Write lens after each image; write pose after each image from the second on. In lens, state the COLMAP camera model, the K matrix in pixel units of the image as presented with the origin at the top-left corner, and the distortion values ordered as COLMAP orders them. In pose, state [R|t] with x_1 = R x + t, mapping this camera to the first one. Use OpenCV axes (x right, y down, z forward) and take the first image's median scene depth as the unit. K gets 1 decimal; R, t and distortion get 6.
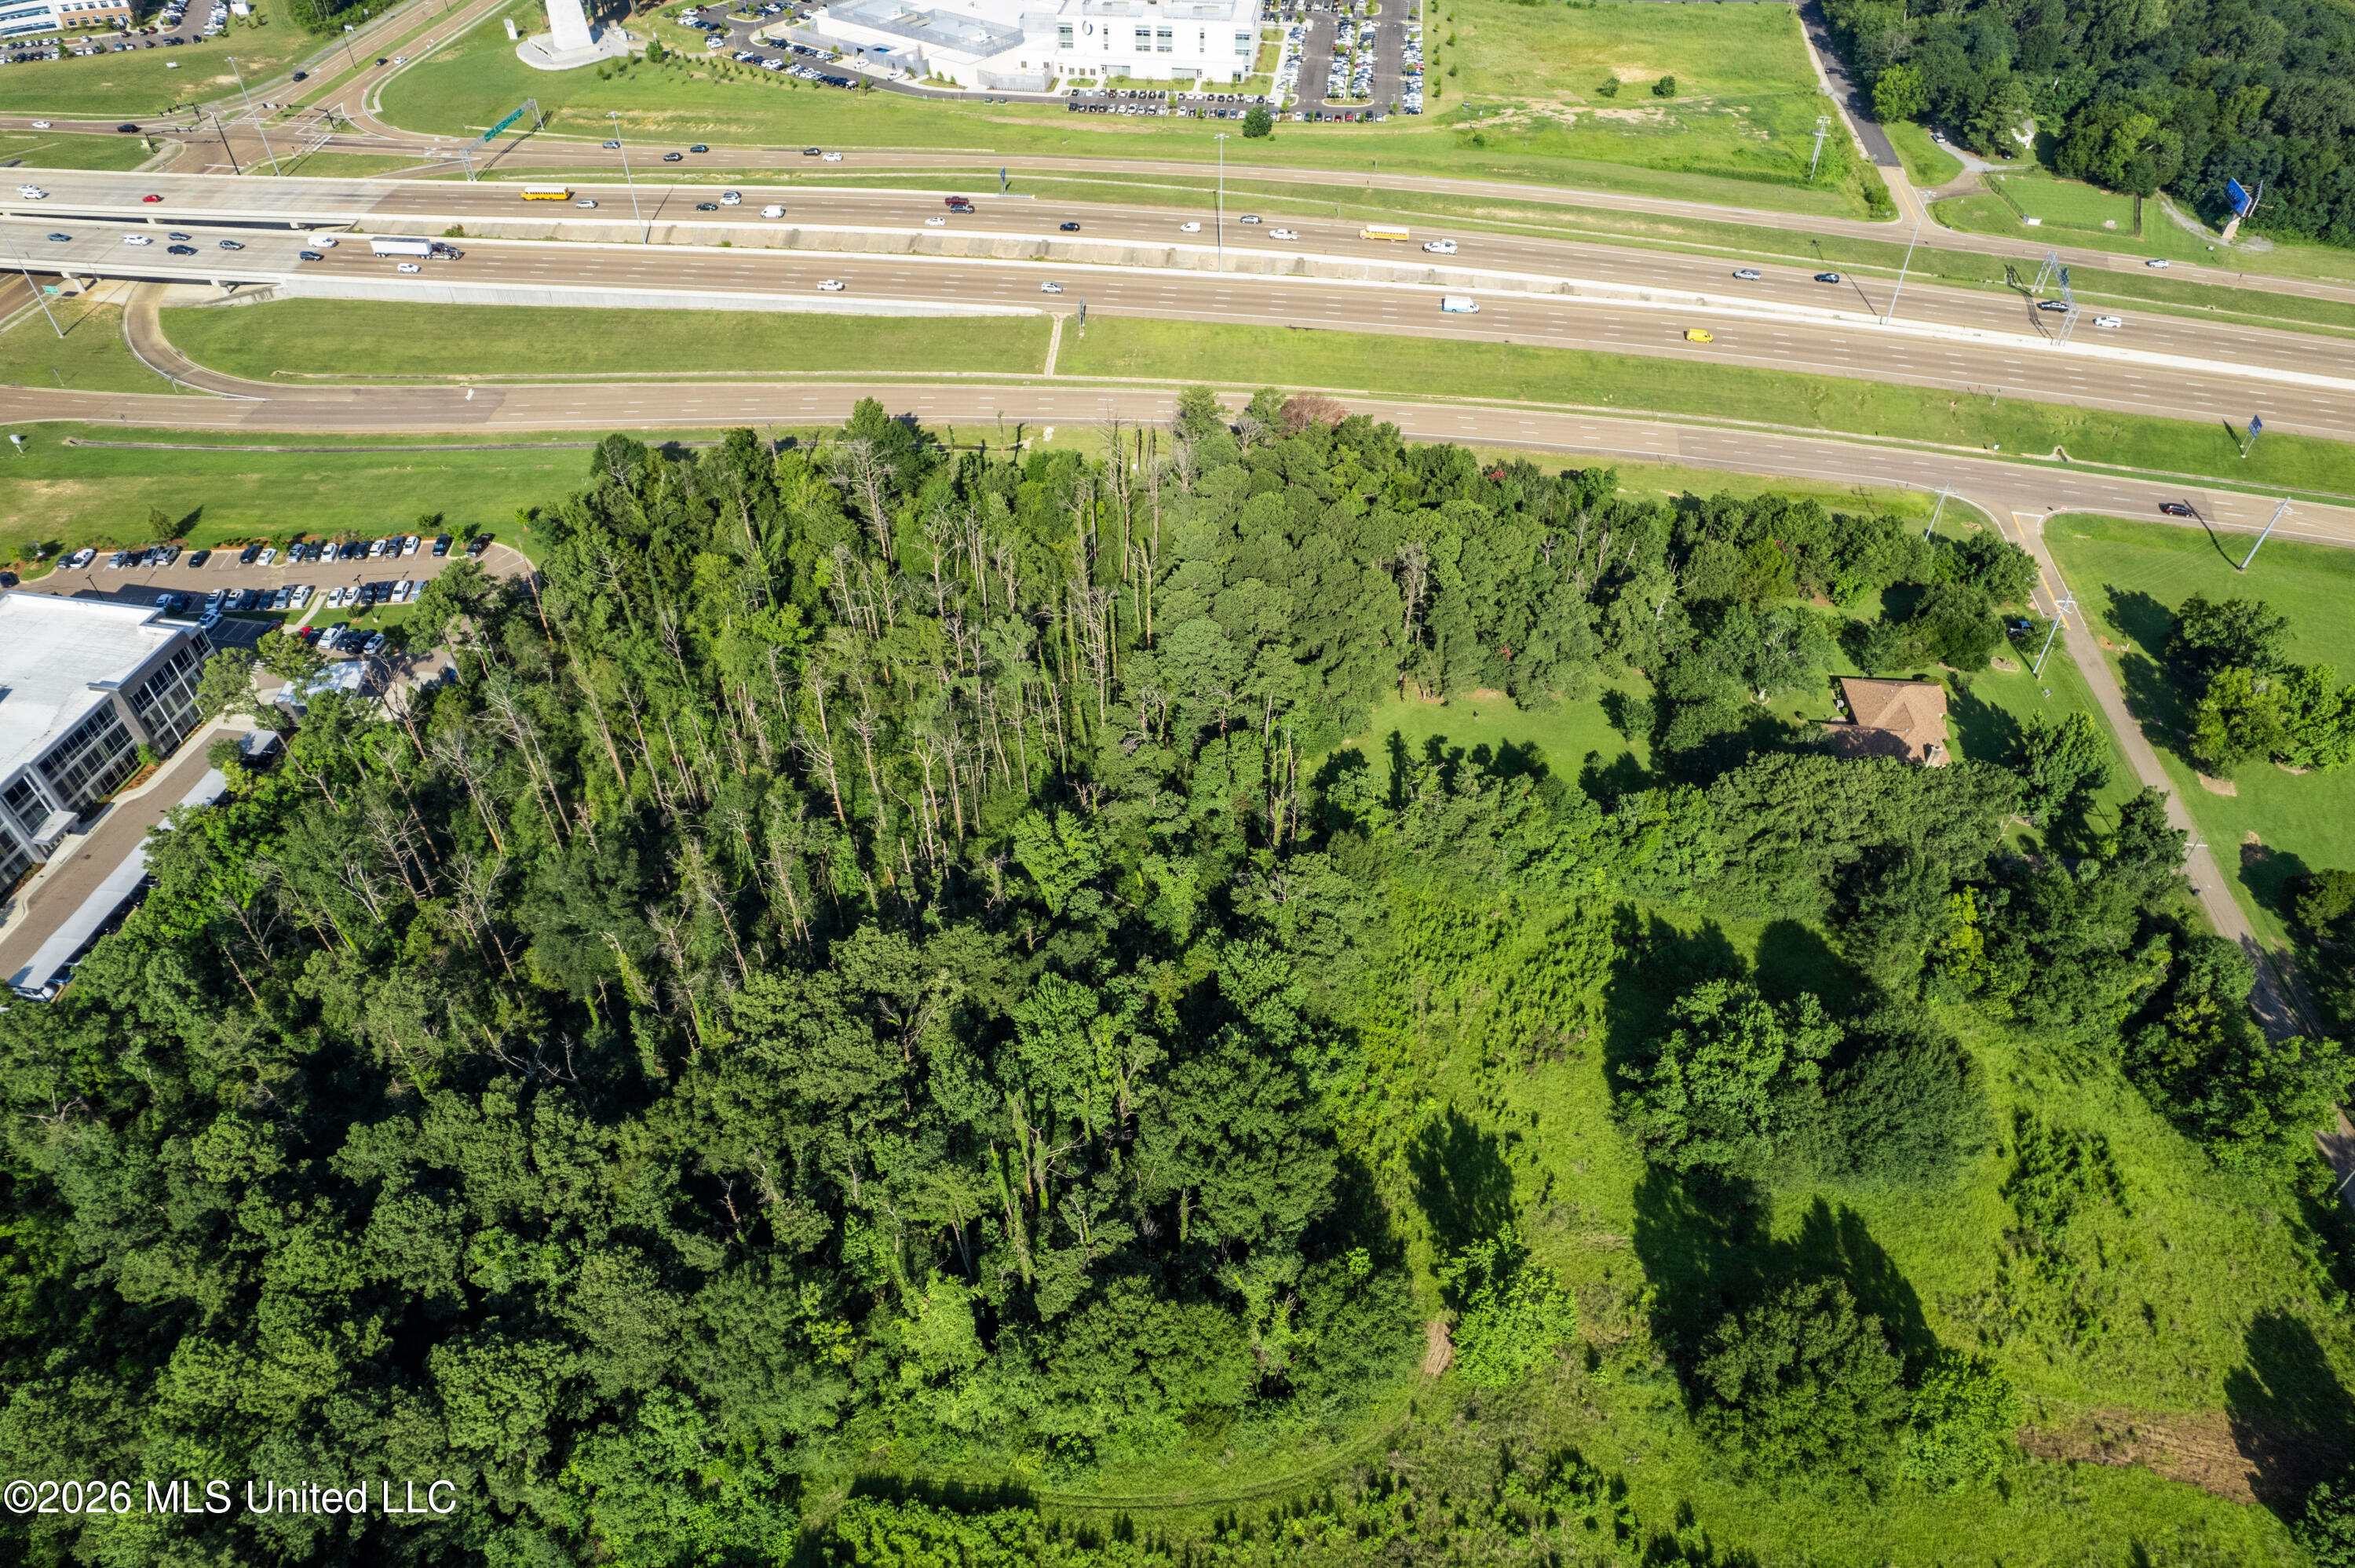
lens RADIAL K [[1513.8, 0, 1189.5], [0, 1513.8, 796.0], [0, 0, 1]] dist [-0.086541, 0.081542]
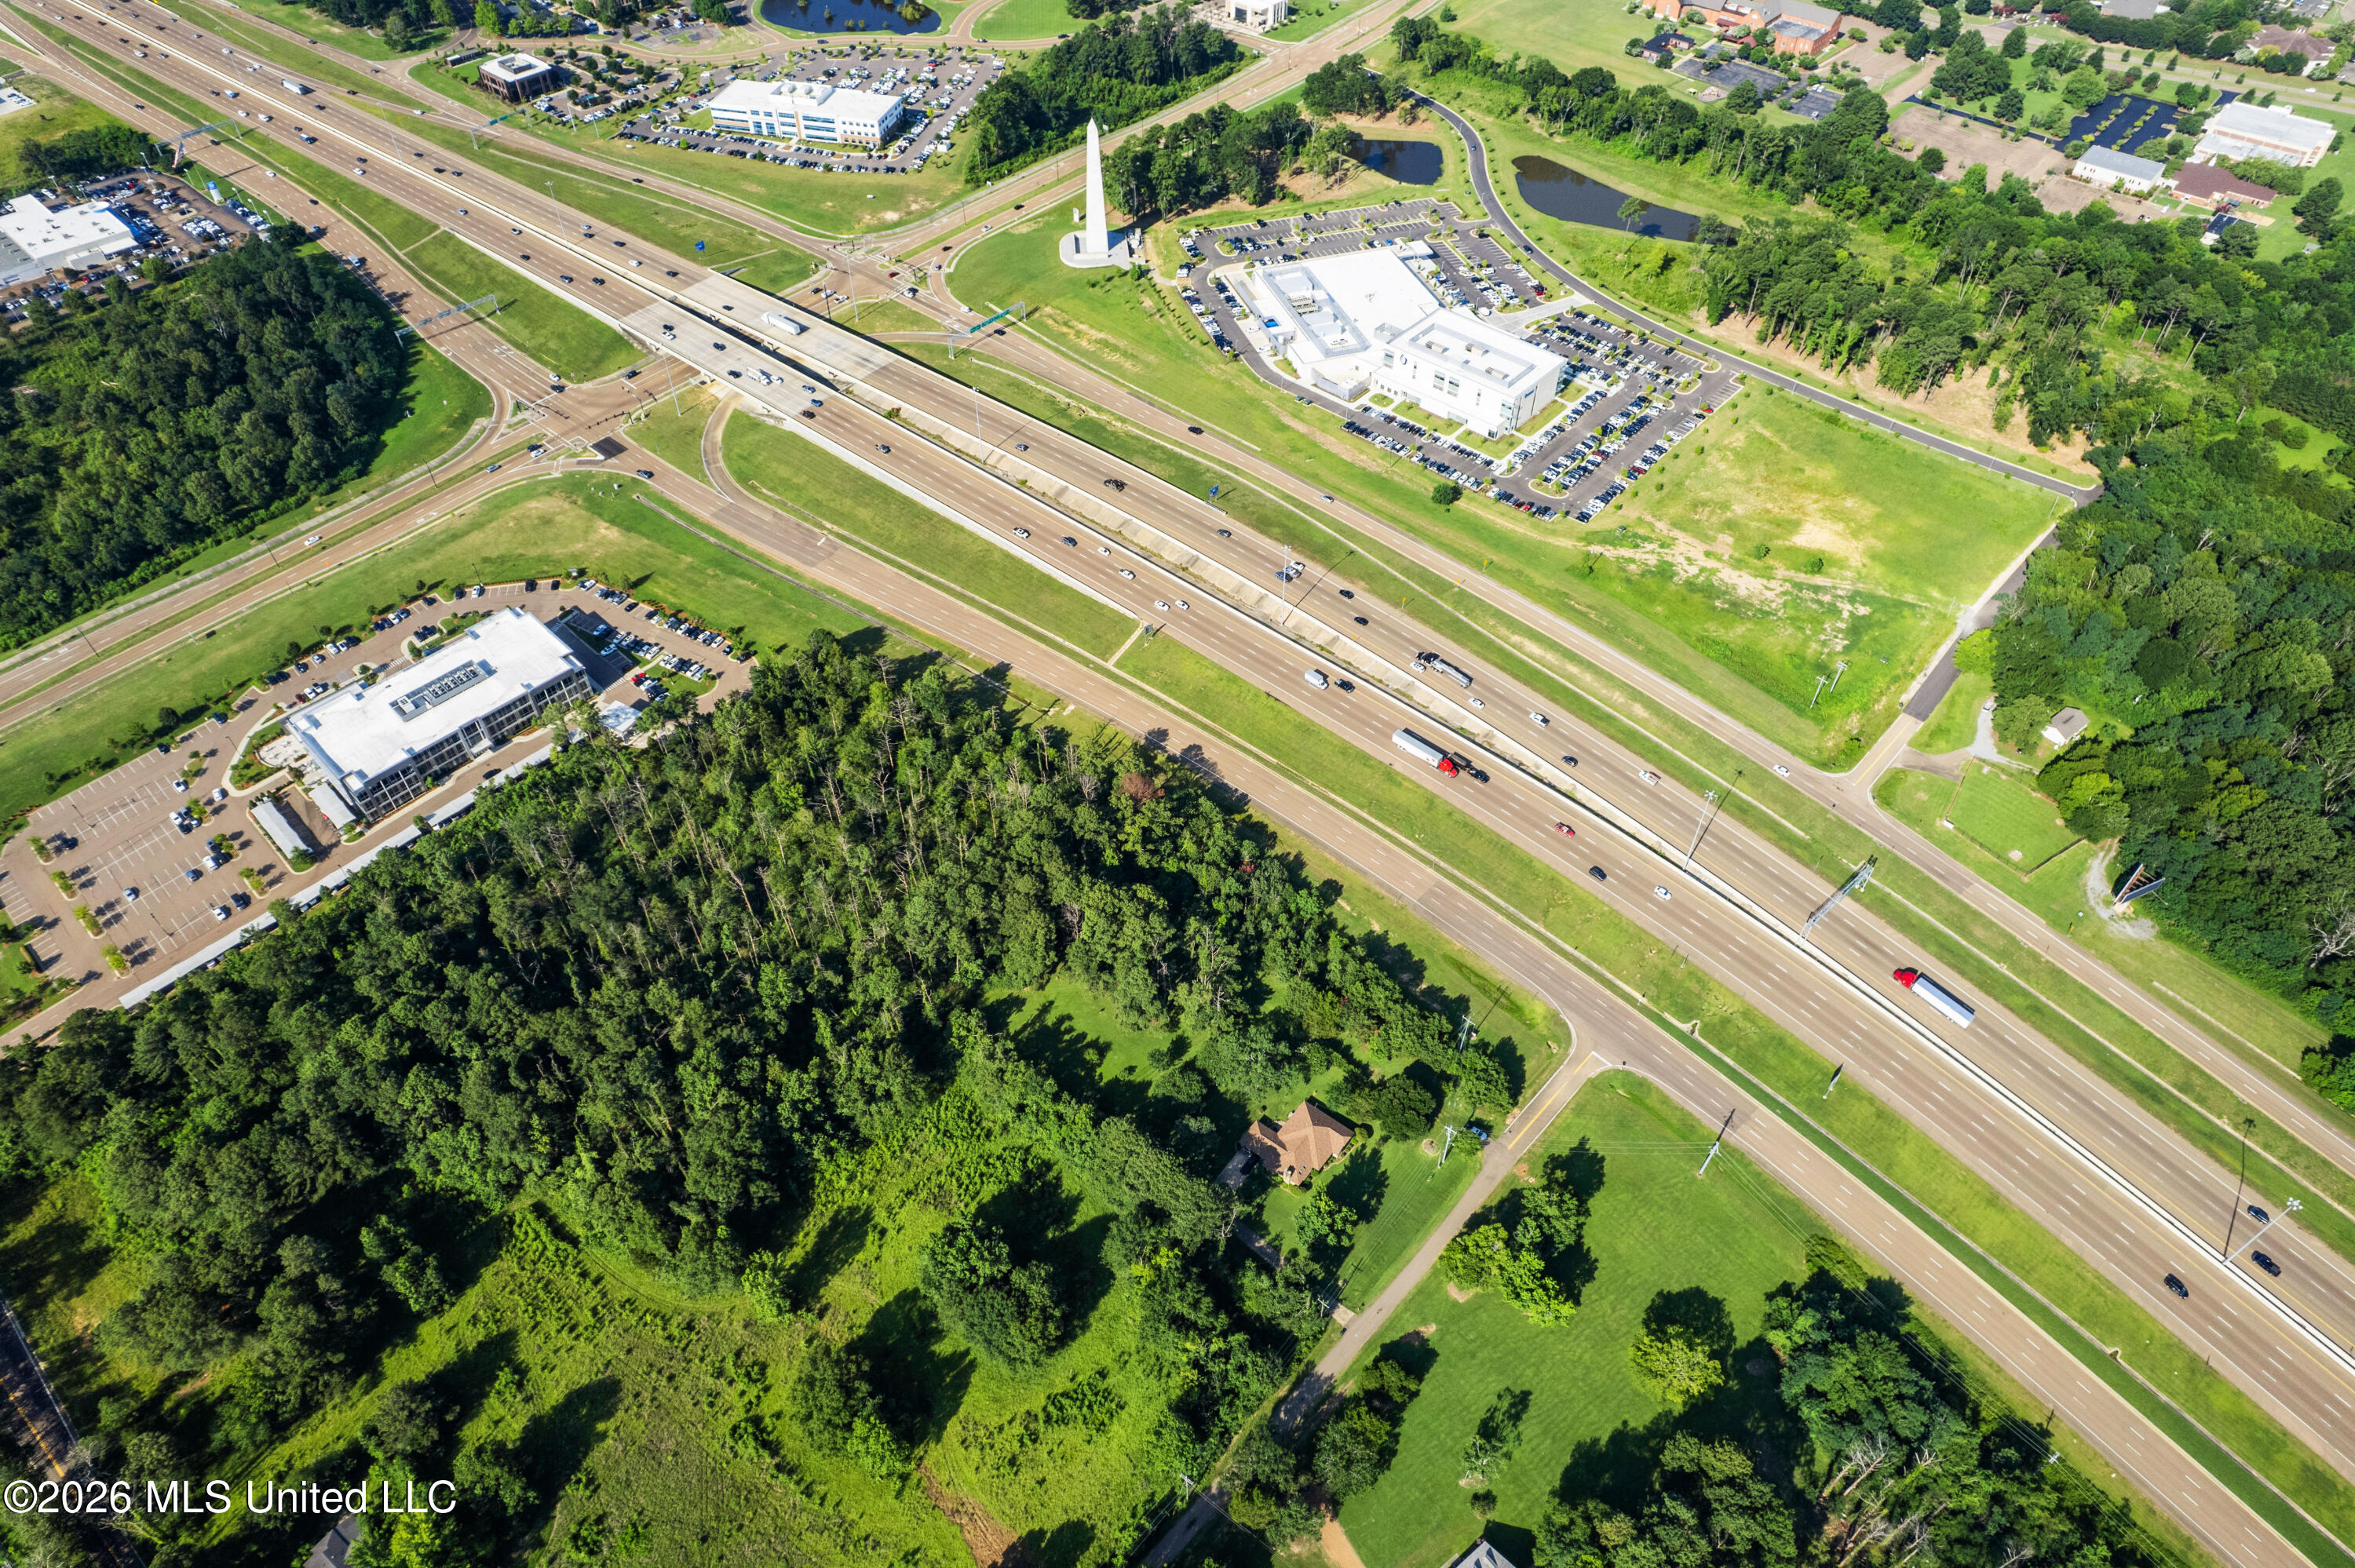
lens RADIAL K [[1513.8, 0, 1189.5], [0, 1513.8, 796.0], [0, 0, 1]] dist [-0.086541, 0.081542]
pose [[0.827208, 0.411462, -0.382657, 0.707162], [-0.385813, 0.911021, 0.145569, -0.479225], [0.408504, 0.027218, 0.912351, -0.404970]]
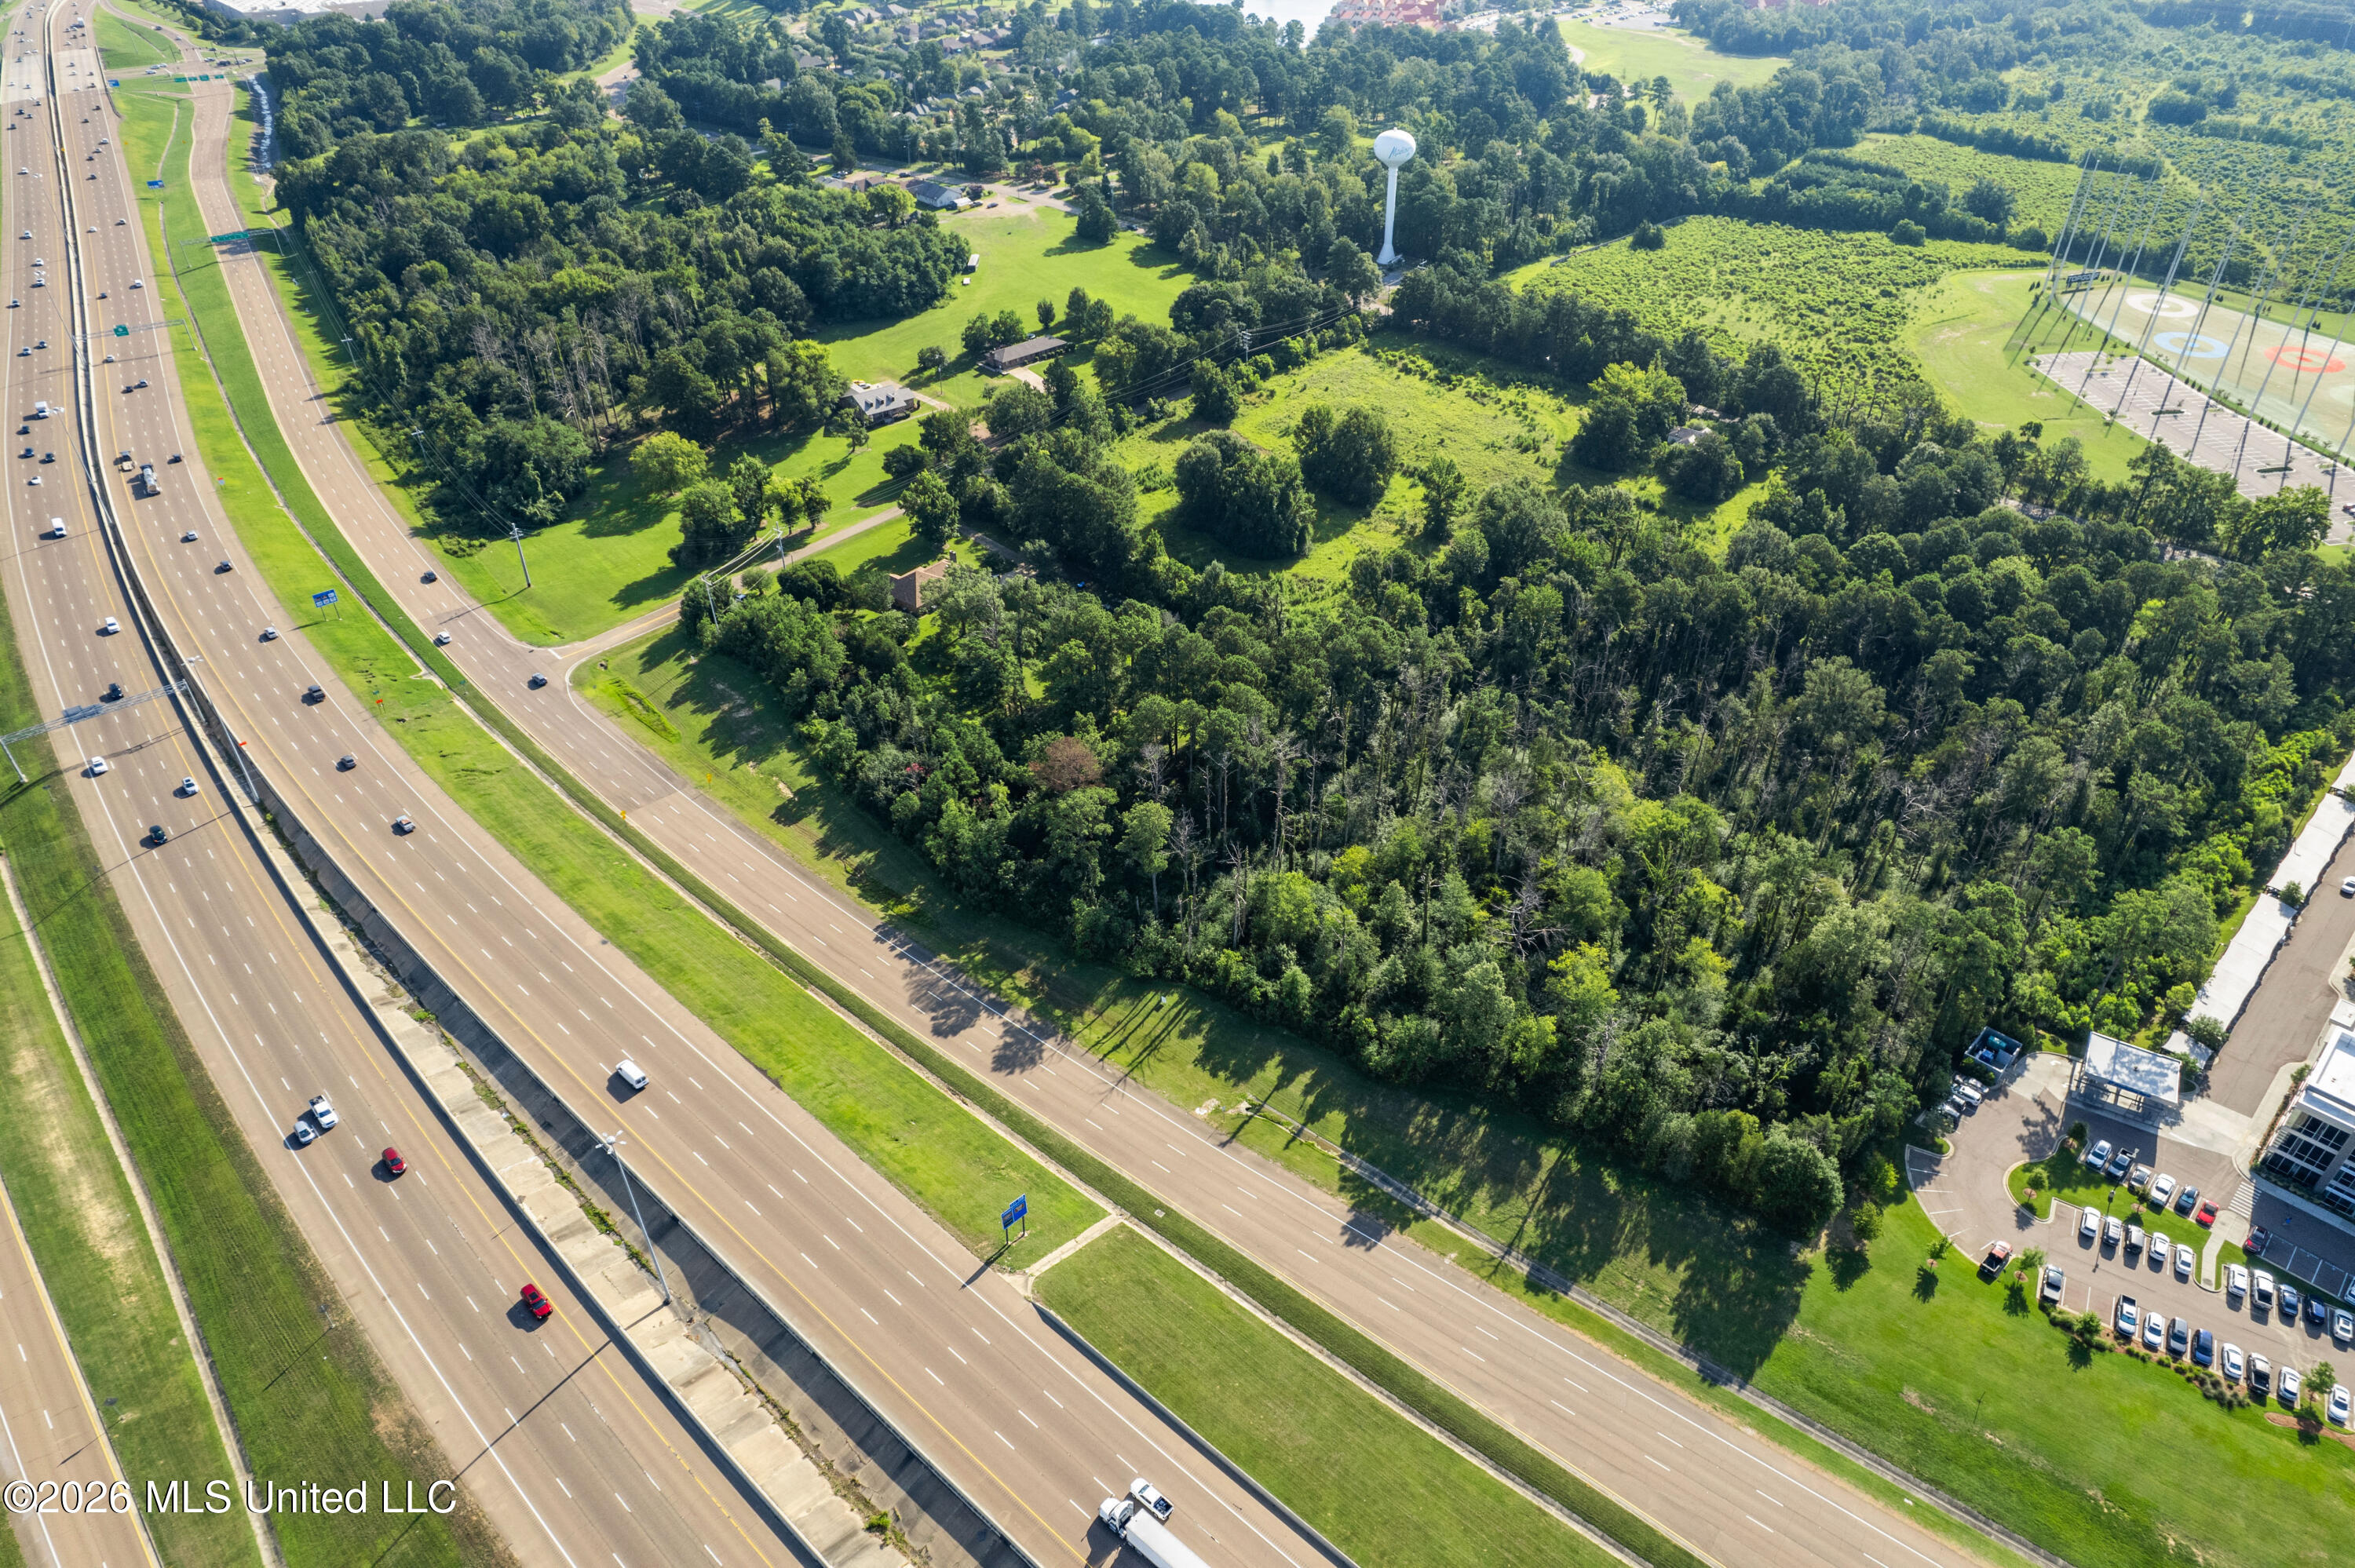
lens RADIAL K [[1513.8, 0, 1189.5], [0, 1513.8, 796.0], [0, 0, 1]] dist [-0.086541, 0.081542]
pose [[-0.812118, -0.355502, 0.462690, -0.403536], [0.394488, 0.249759, 0.884308, -1.017493], [-0.429934, 0.900688, -0.062593, 0.997397]]
